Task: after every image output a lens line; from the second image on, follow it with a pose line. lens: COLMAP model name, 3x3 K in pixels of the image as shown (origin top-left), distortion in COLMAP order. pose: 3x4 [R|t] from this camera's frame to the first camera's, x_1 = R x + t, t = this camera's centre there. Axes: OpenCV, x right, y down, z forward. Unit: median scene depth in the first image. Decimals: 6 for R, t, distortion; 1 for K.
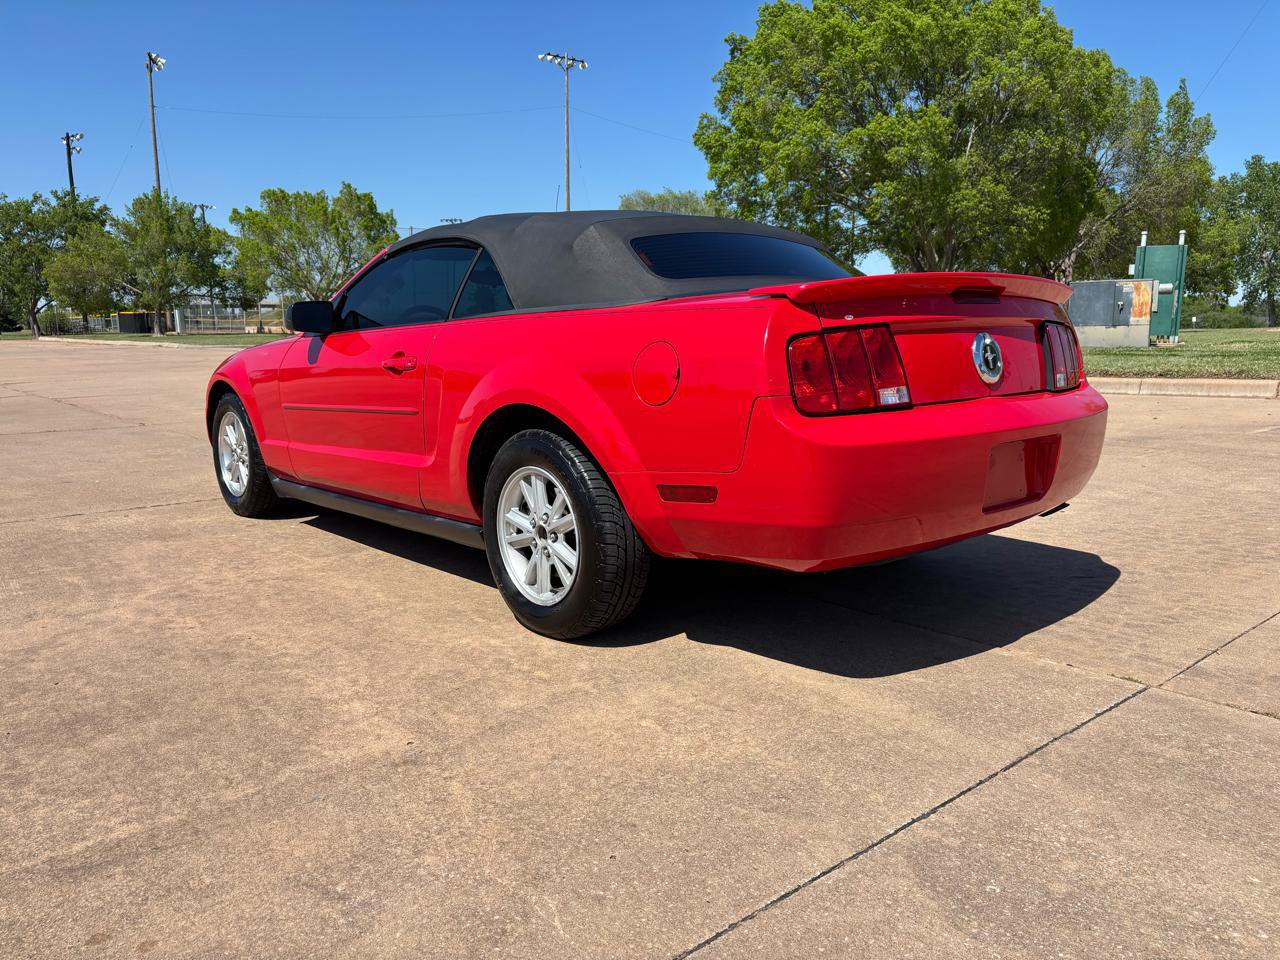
lens RADIAL K [[963.5, 0, 647.6], [0, 963.5, 478.9], [0, 0, 1]] dist [0.040637, -0.040147]
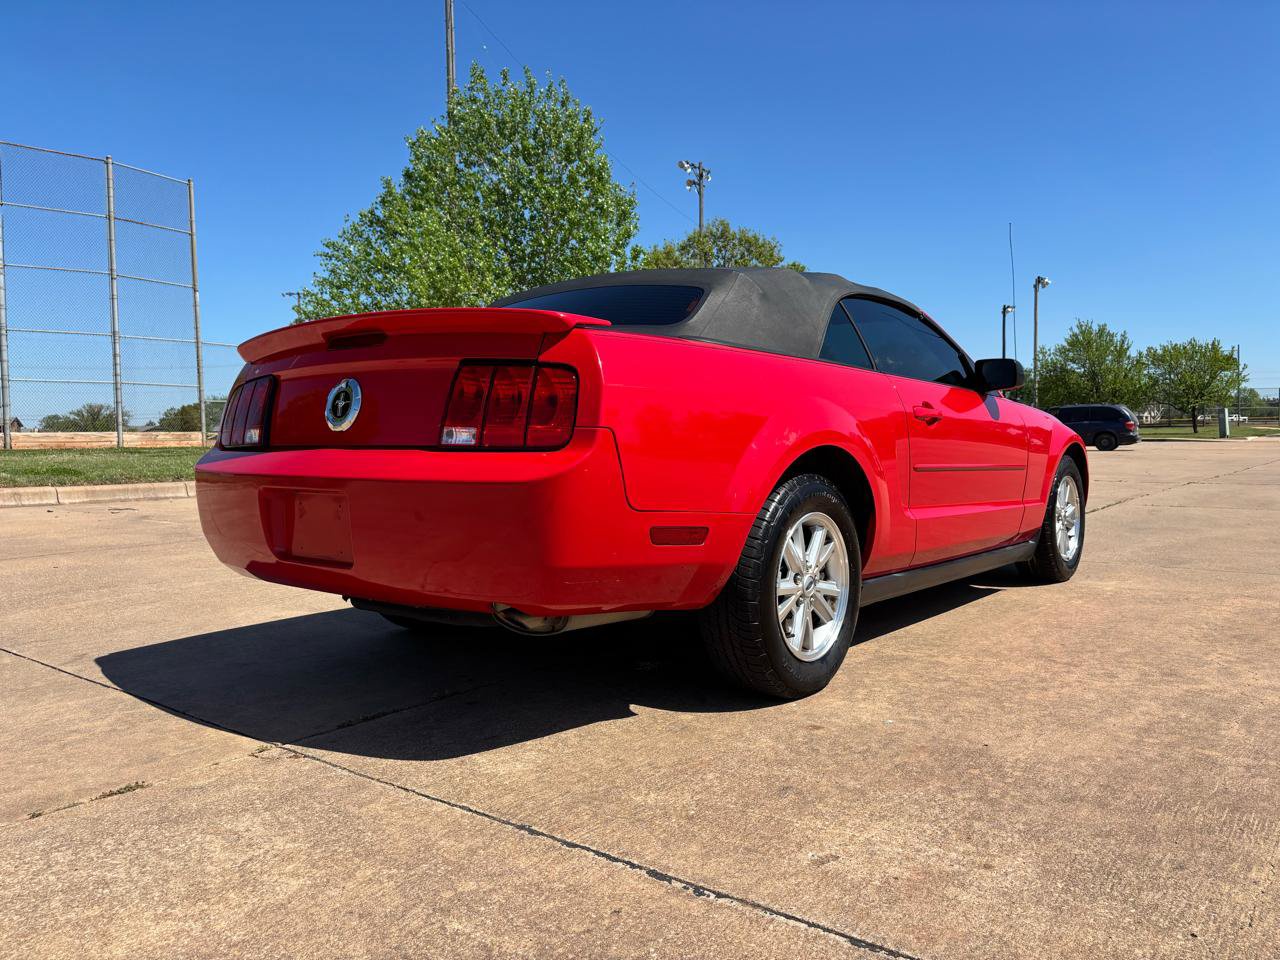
lens RADIAL K [[963.5, 0, 642.1], [0, 963.5, 483.8], [0, 0, 1]] dist [0.040637, -0.040147]
pose [[-0.194272, -0.035806, 0.980294, -1.201436], [0.165731, 0.983770, 0.068777, -0.178266], [-0.966846, 0.175826, -0.185184, 1.546266]]
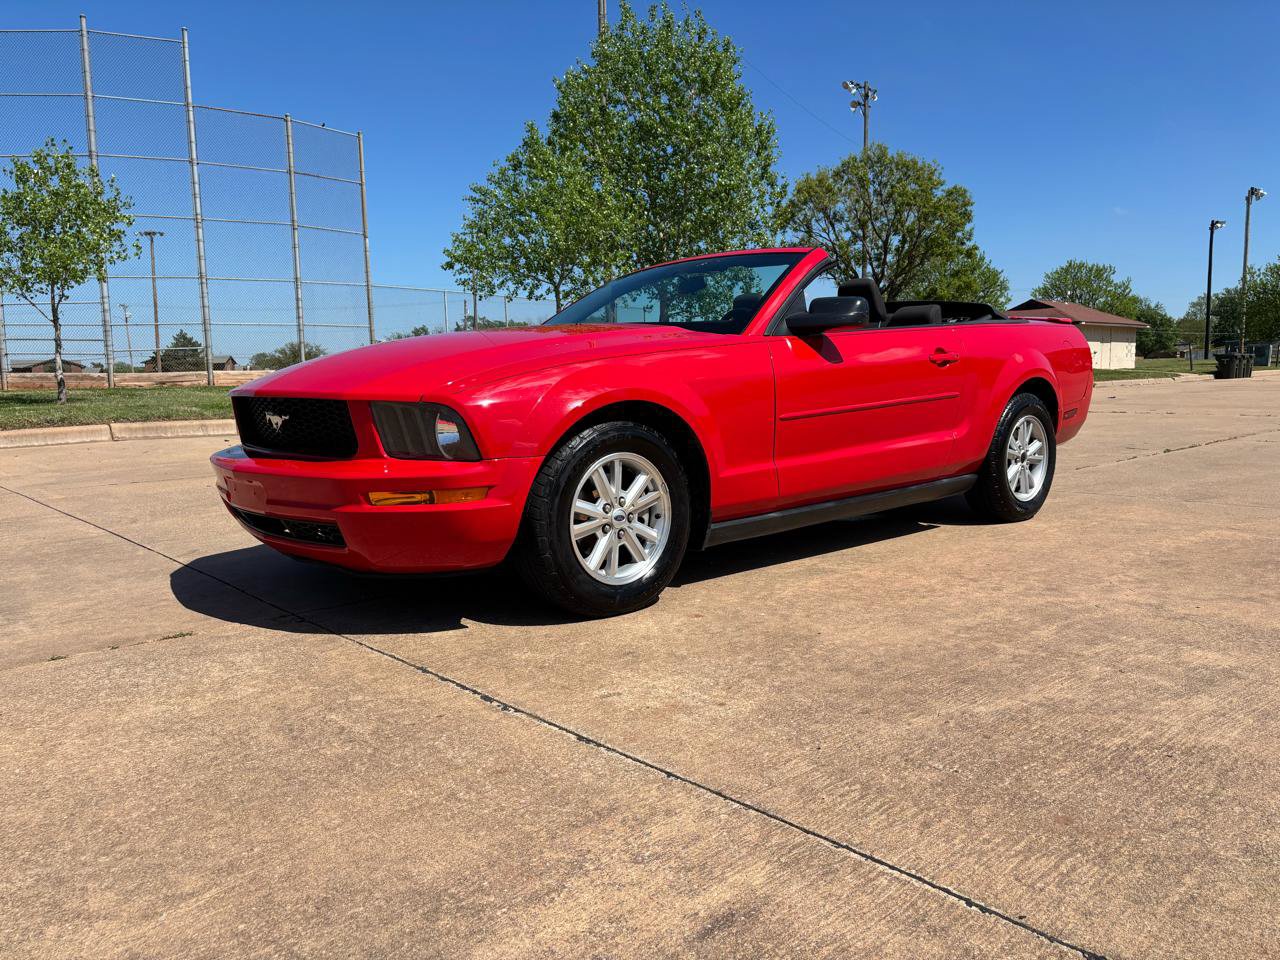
lens RADIAL K [[963.5, 0, 637.8], [0, 963.5, 478.6], [0, 0, 1]] dist [0.040637, -0.040147]
pose [[-0.019127, -0.099161, 0.994888, -1.394528], [0.173680, 0.979612, 0.100978, -0.154203], [-0.984616, 0.174723, -0.001515, 1.358221]]
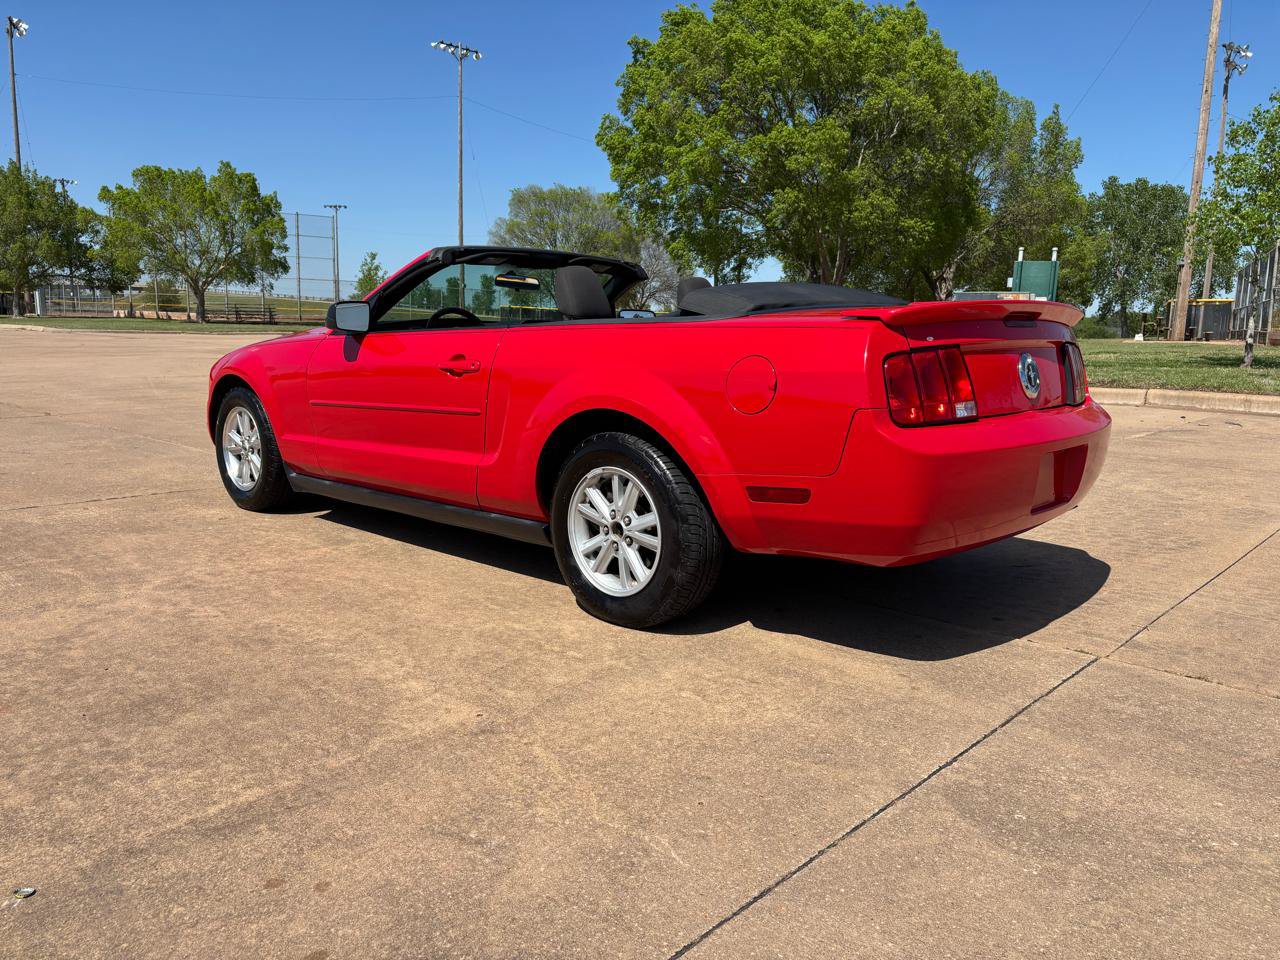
lens RADIAL K [[963.5, 0, 644.9], [0, 963.5, 474.8], [0, 0, 1]] dist [0.040637, -0.040147]
pose [[0.993325, 0.008291, 0.115053, -0.118217], [-0.008280, 0.999966, -0.000580, -0.000640], [-0.115054, -0.000376, 0.993359, -0.070555]]
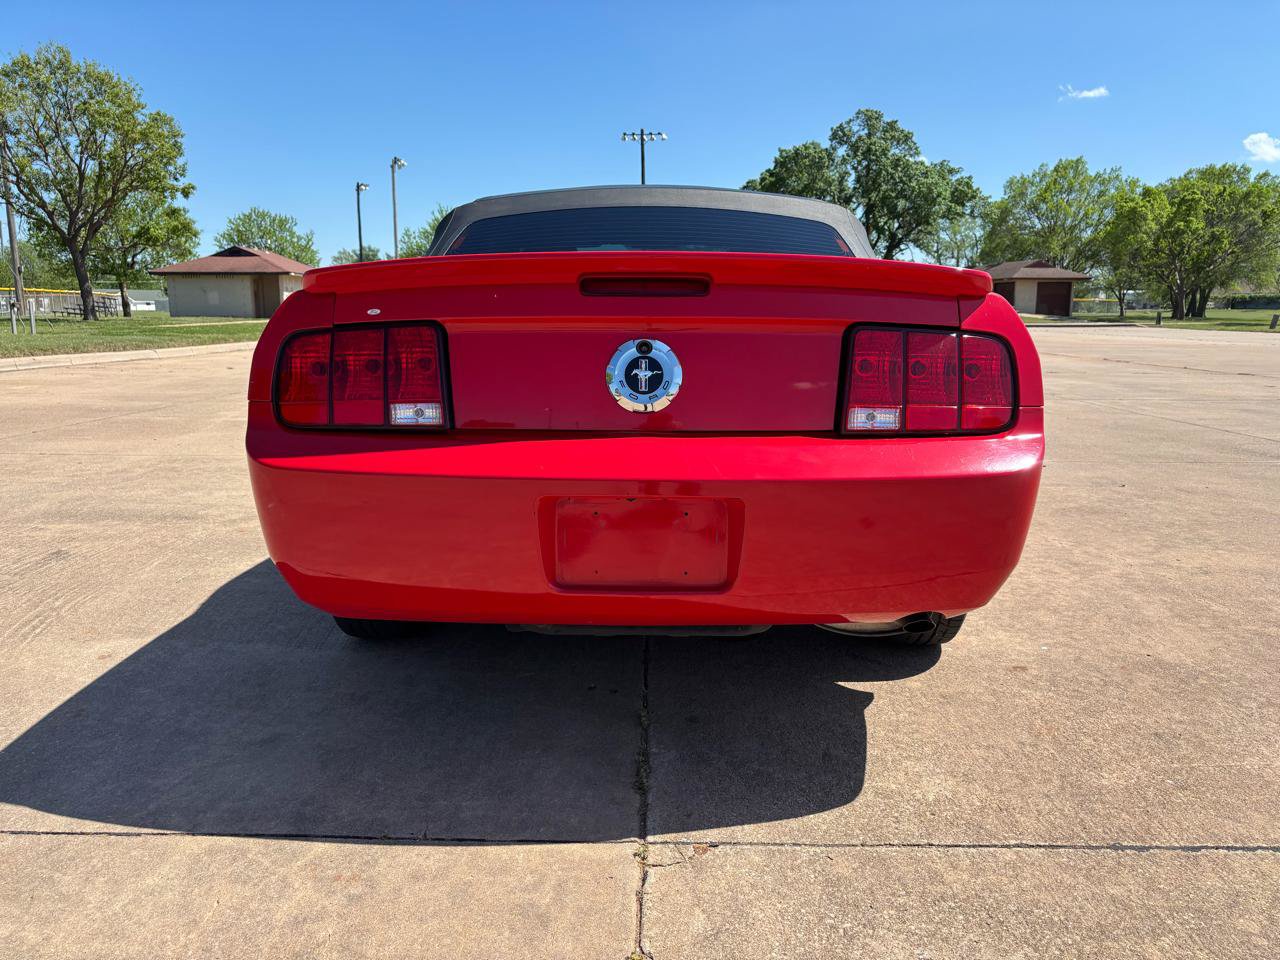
lens RADIAL K [[963.5, 0, 642.3], [0, 963.5, 498.8], [0, 0, 1]] dist [0.040637, -0.040147]
pose [[-0.747375, -0.116454, 0.654117, -0.800091], [0.110503, 0.949019, 0.295214, -0.314147], [-0.655148, 0.292918, -0.696405, 2.003061]]
